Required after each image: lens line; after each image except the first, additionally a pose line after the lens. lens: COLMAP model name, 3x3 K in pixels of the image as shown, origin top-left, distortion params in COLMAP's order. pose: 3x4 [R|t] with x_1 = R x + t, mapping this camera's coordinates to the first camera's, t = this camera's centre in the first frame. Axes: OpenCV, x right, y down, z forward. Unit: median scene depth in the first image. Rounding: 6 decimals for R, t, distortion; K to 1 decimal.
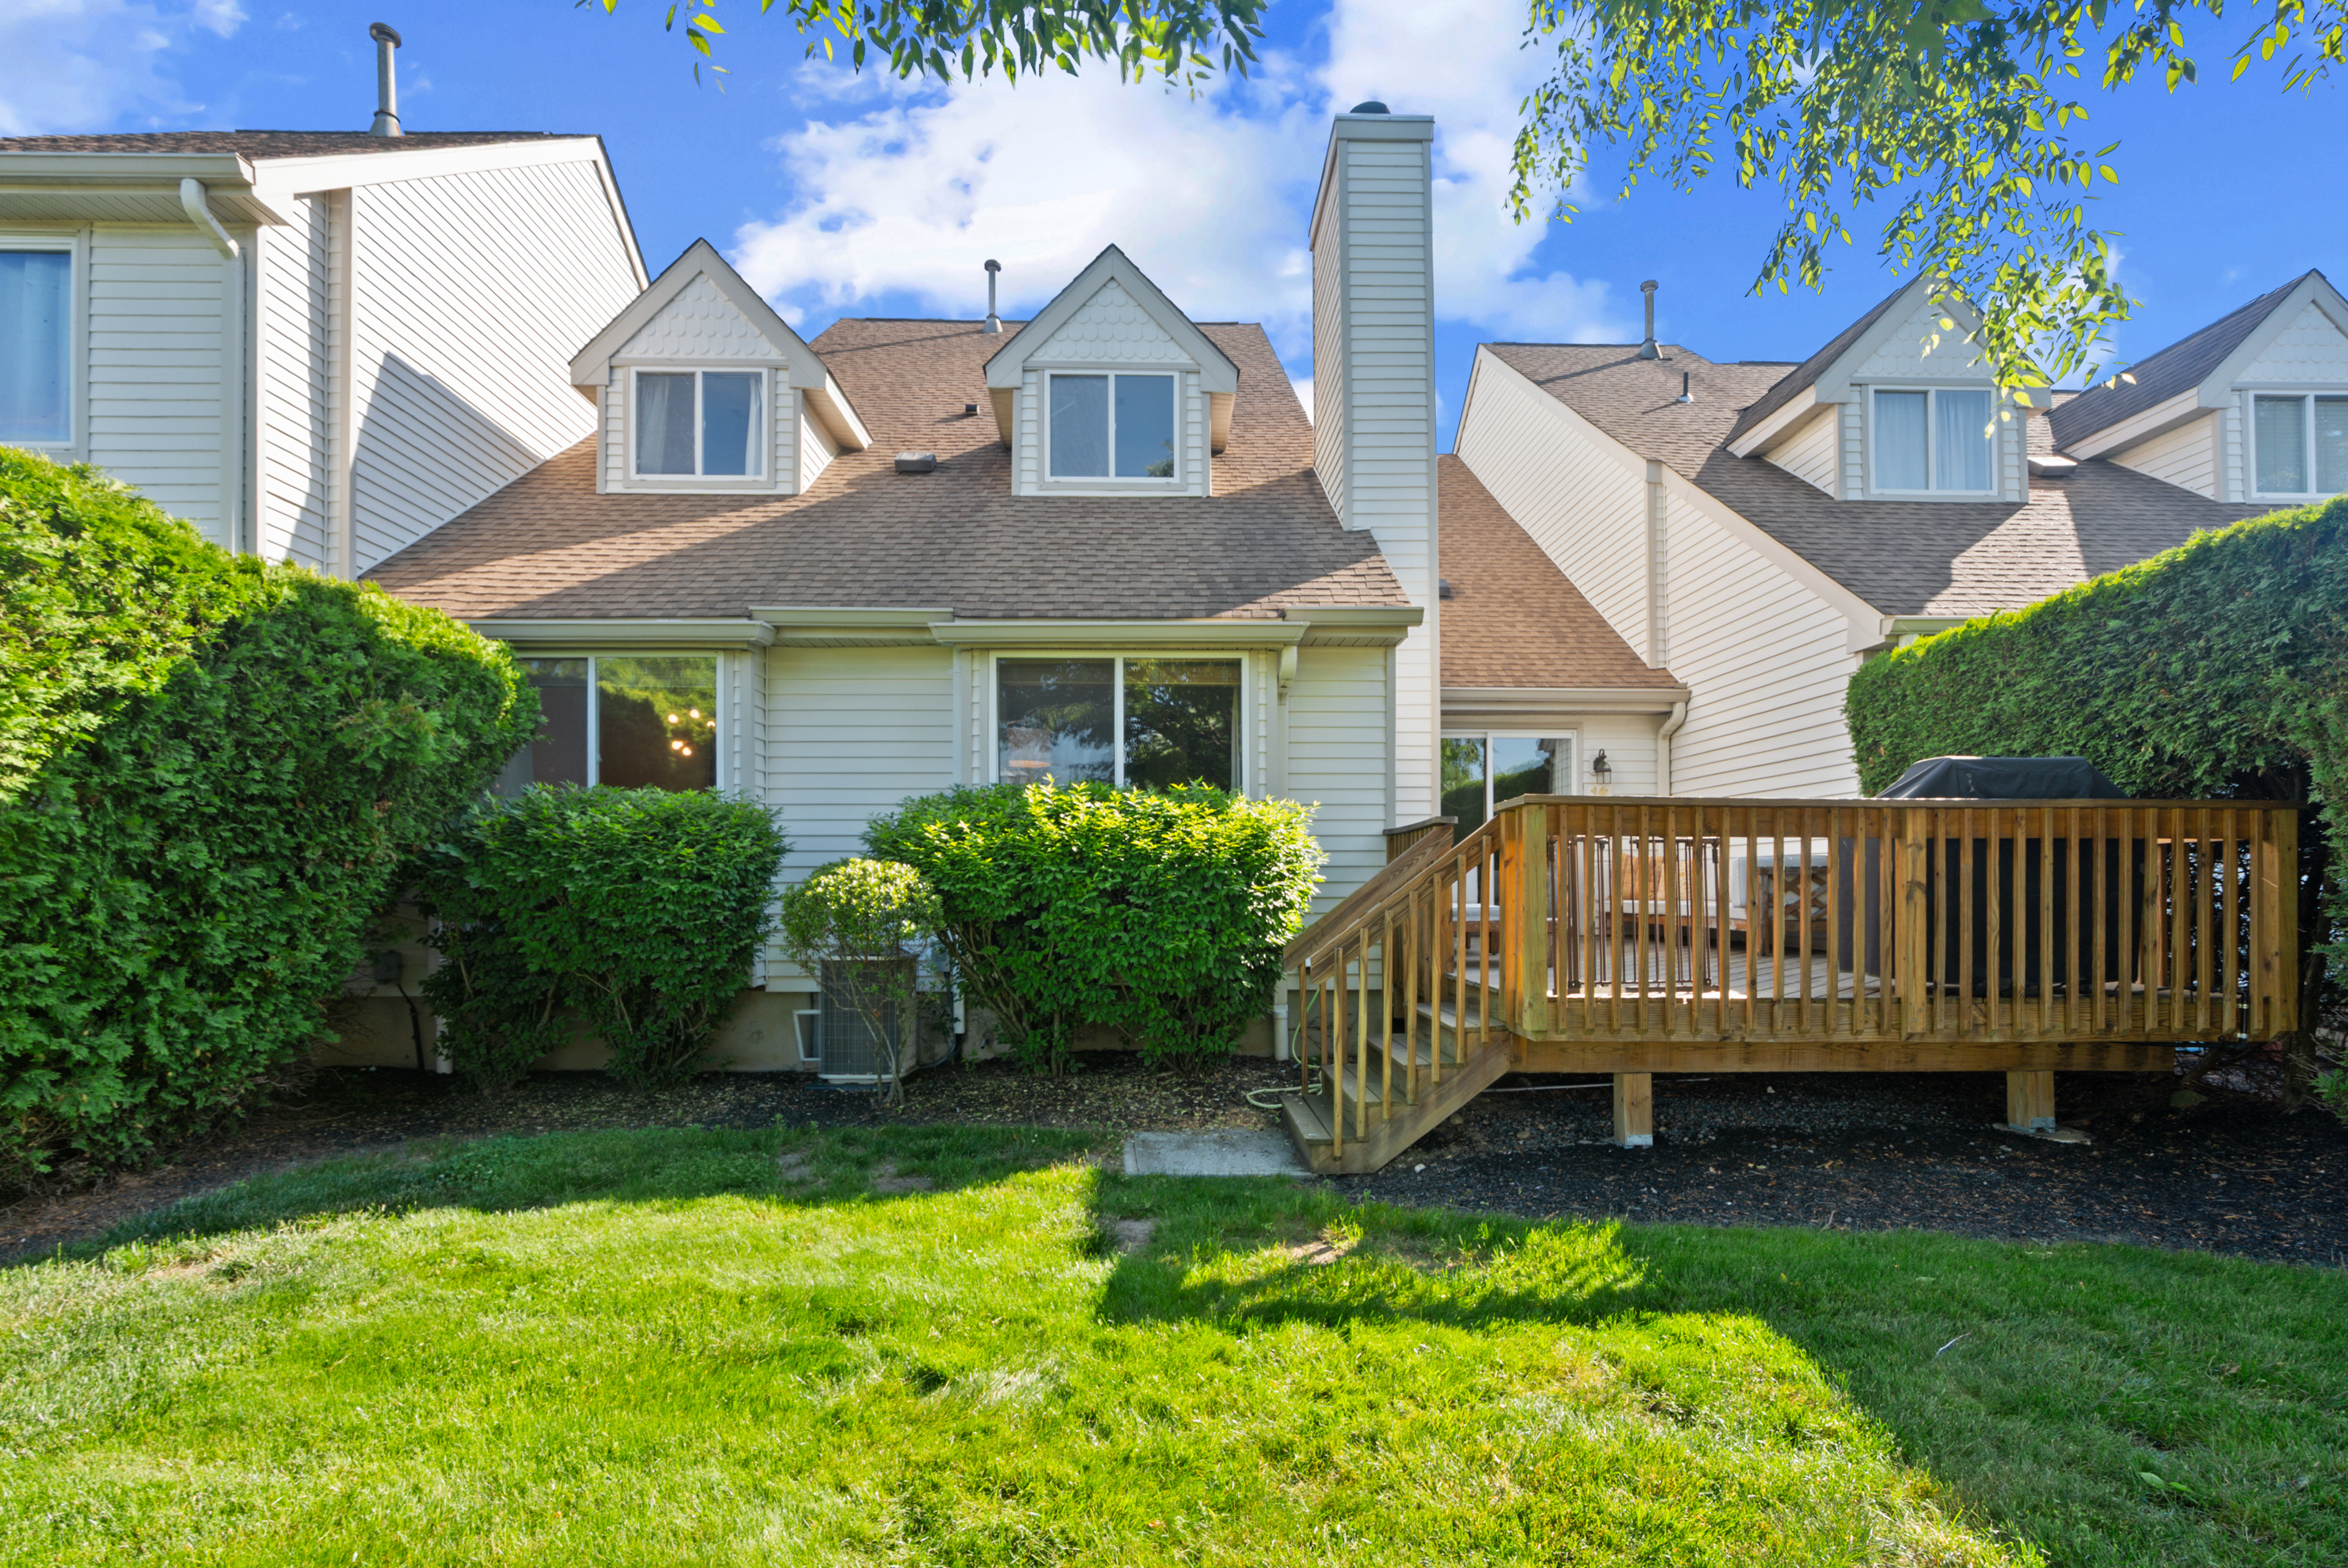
lens RADIAL K [[1096.1, 0, 1178.6], [0, 1096.1, 883.3], [0, 0, 1]] dist [-0.004908, 0.004202]
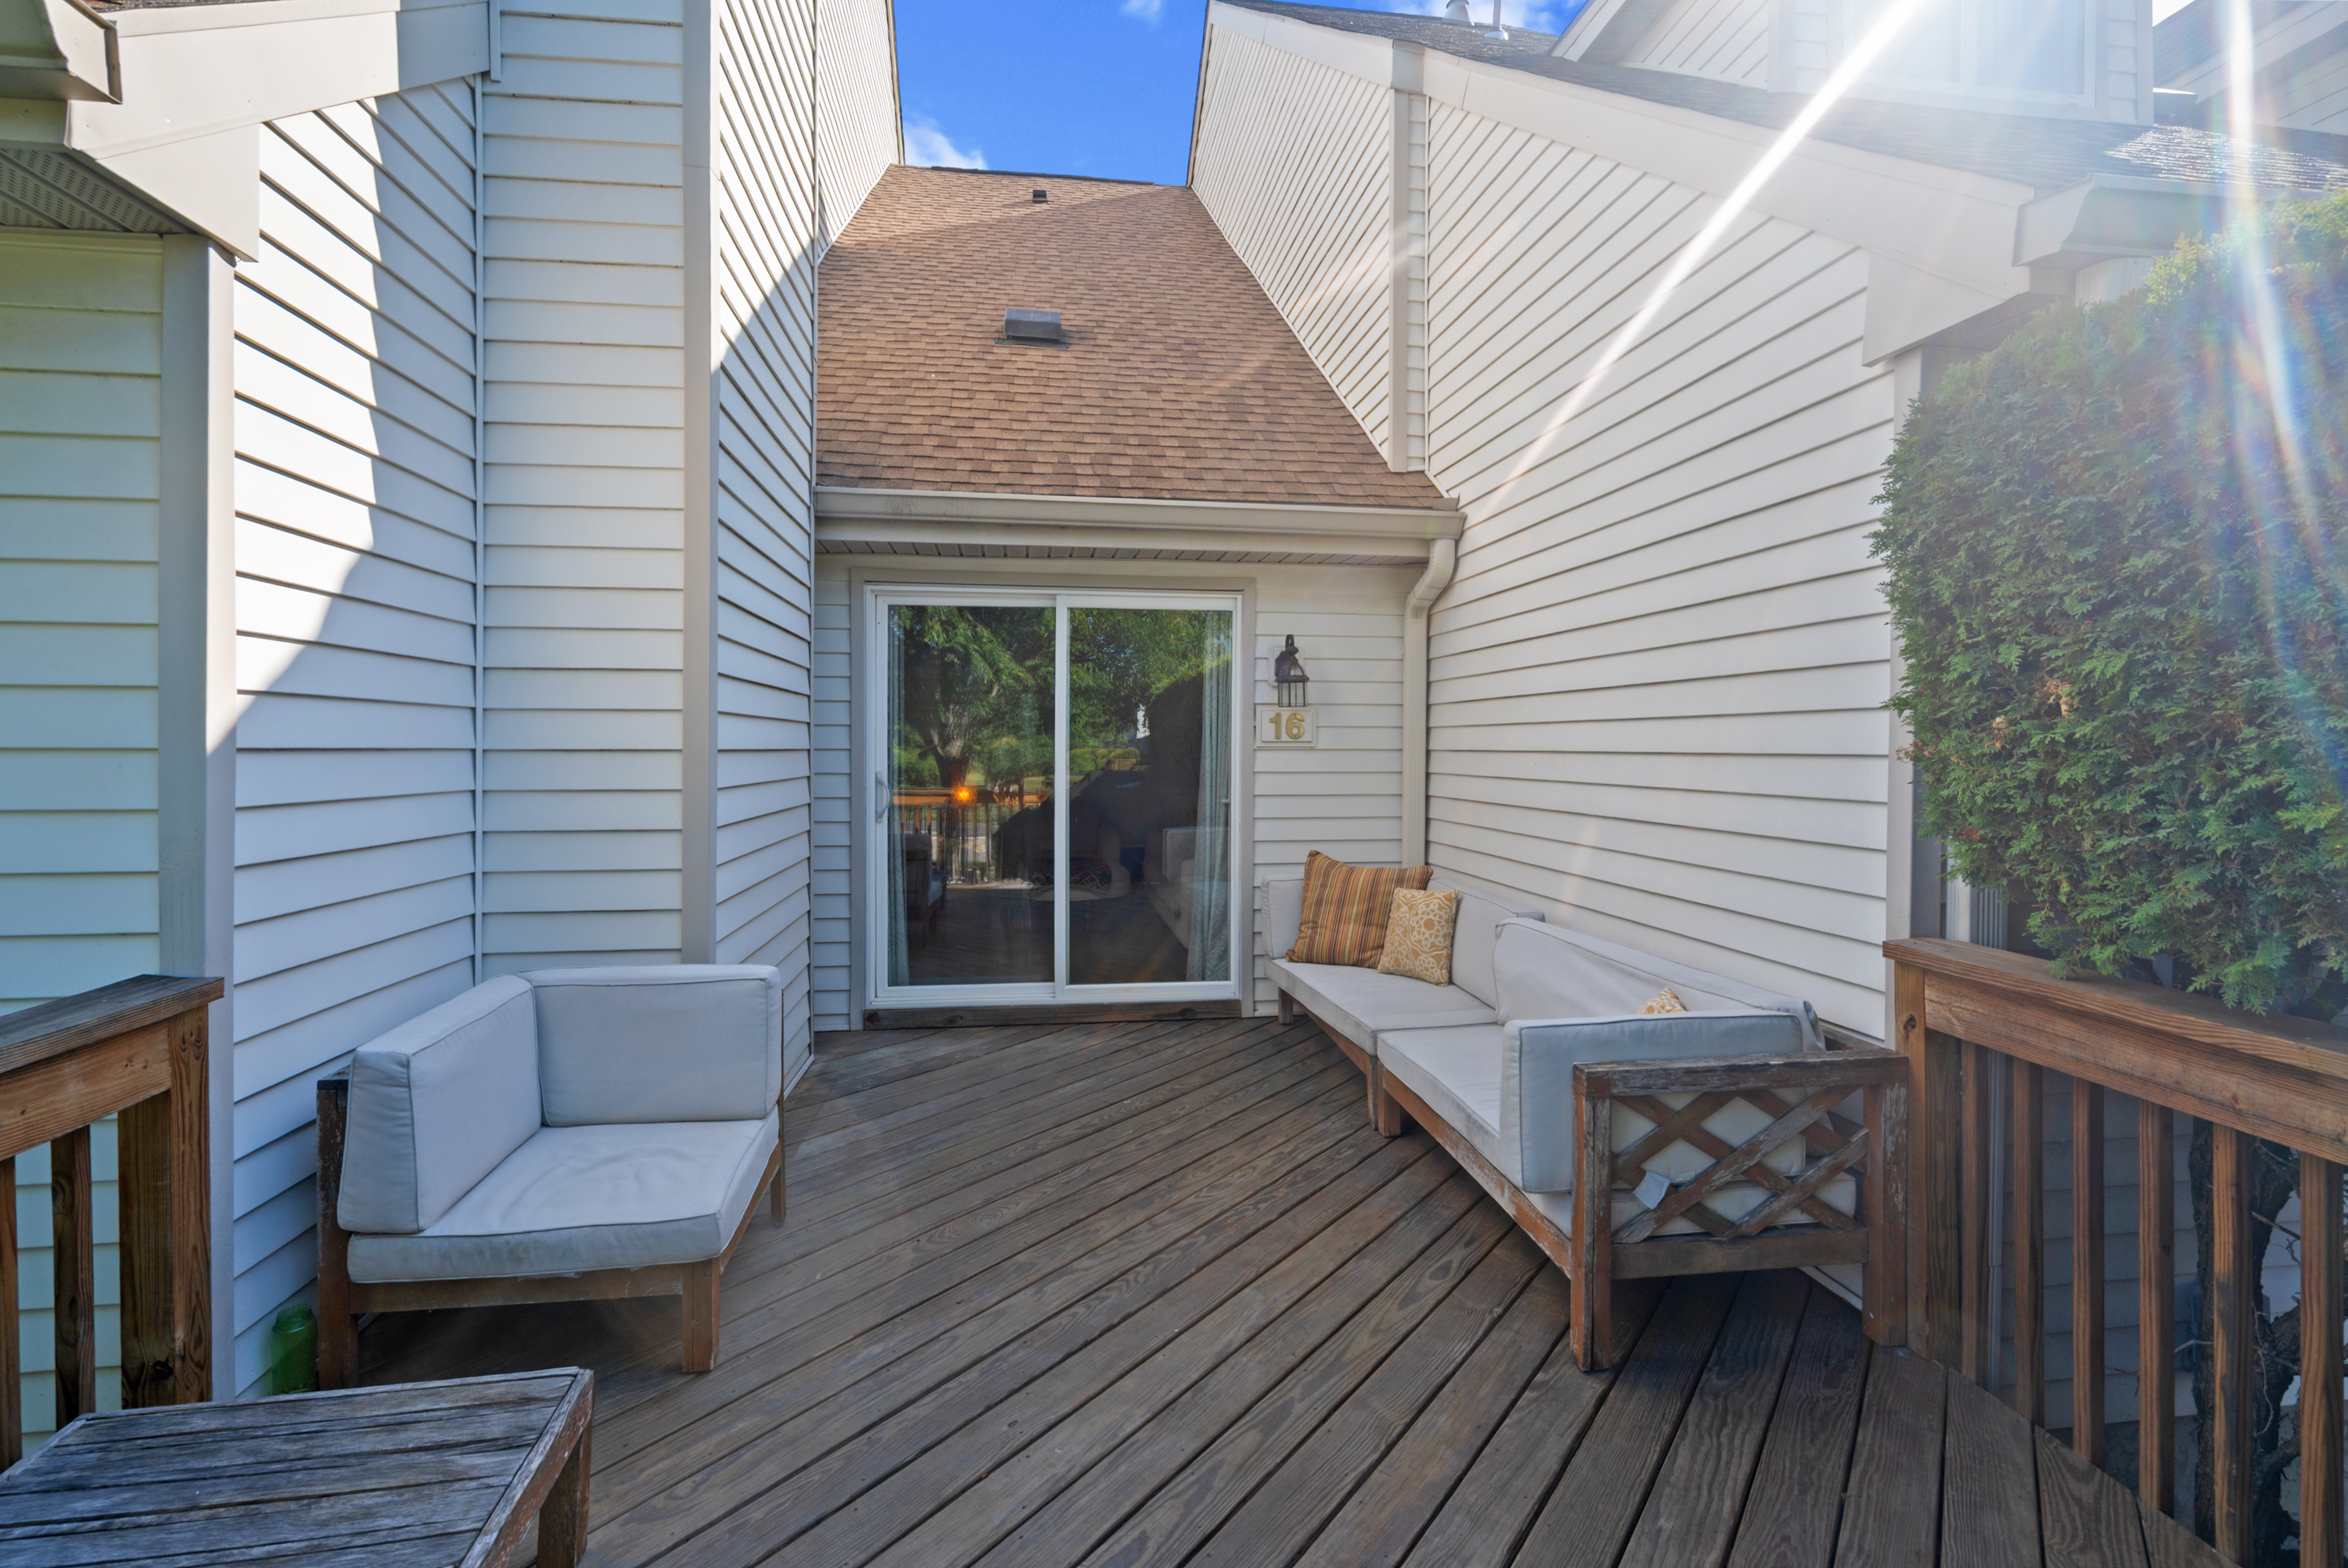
lens RADIAL K [[1096.1, 0, 1170.9], [0, 1096.1, 764.3], [0, 0, 1]] dist [-0.004908, 0.004202]
pose [[0.994170, 0.001512, 0.107812, 0.286653], [-0.003674, 0.999796, 0.019861, -0.076088], [-0.107760, -0.020141, 0.993973, 0.534048]]
